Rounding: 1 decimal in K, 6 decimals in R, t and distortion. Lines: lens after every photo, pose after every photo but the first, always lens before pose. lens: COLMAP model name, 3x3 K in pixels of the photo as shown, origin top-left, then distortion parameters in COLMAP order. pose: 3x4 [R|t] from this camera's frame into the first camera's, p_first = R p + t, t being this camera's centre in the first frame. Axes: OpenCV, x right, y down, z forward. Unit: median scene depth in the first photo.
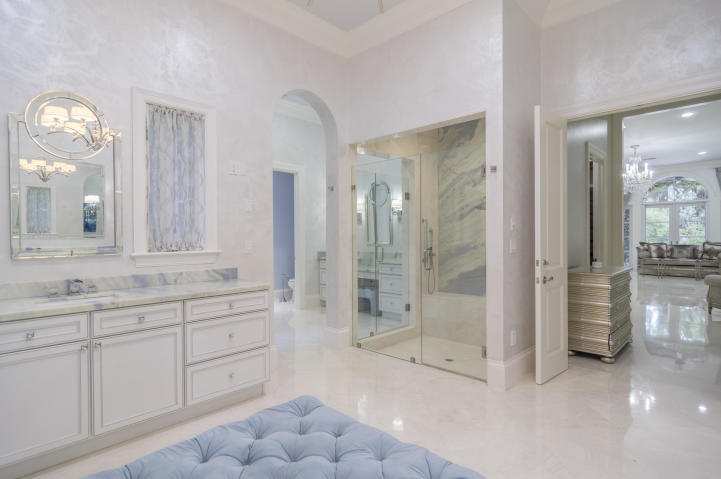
lens RADIAL K [[384.4, 0, 359.6], [0, 384.4, 237.2], [0, 0, 1]] dist [0.000657, 0.001512]
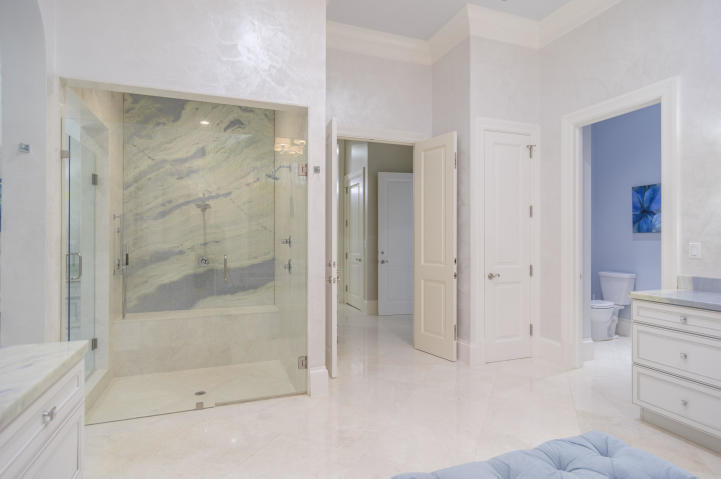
lens RADIAL K [[381.9, 0, 358.9], [0, 381.9, 239.3], [0, 0, 1]] dist [0.000349, 0.000326]
pose [[0.433155, 0.006541, 0.901296, -0.277496], [-0.002753, 0.999979, -0.005934, 0.001991], [-0.901315, 0.000089, 0.433164, 0.287260]]
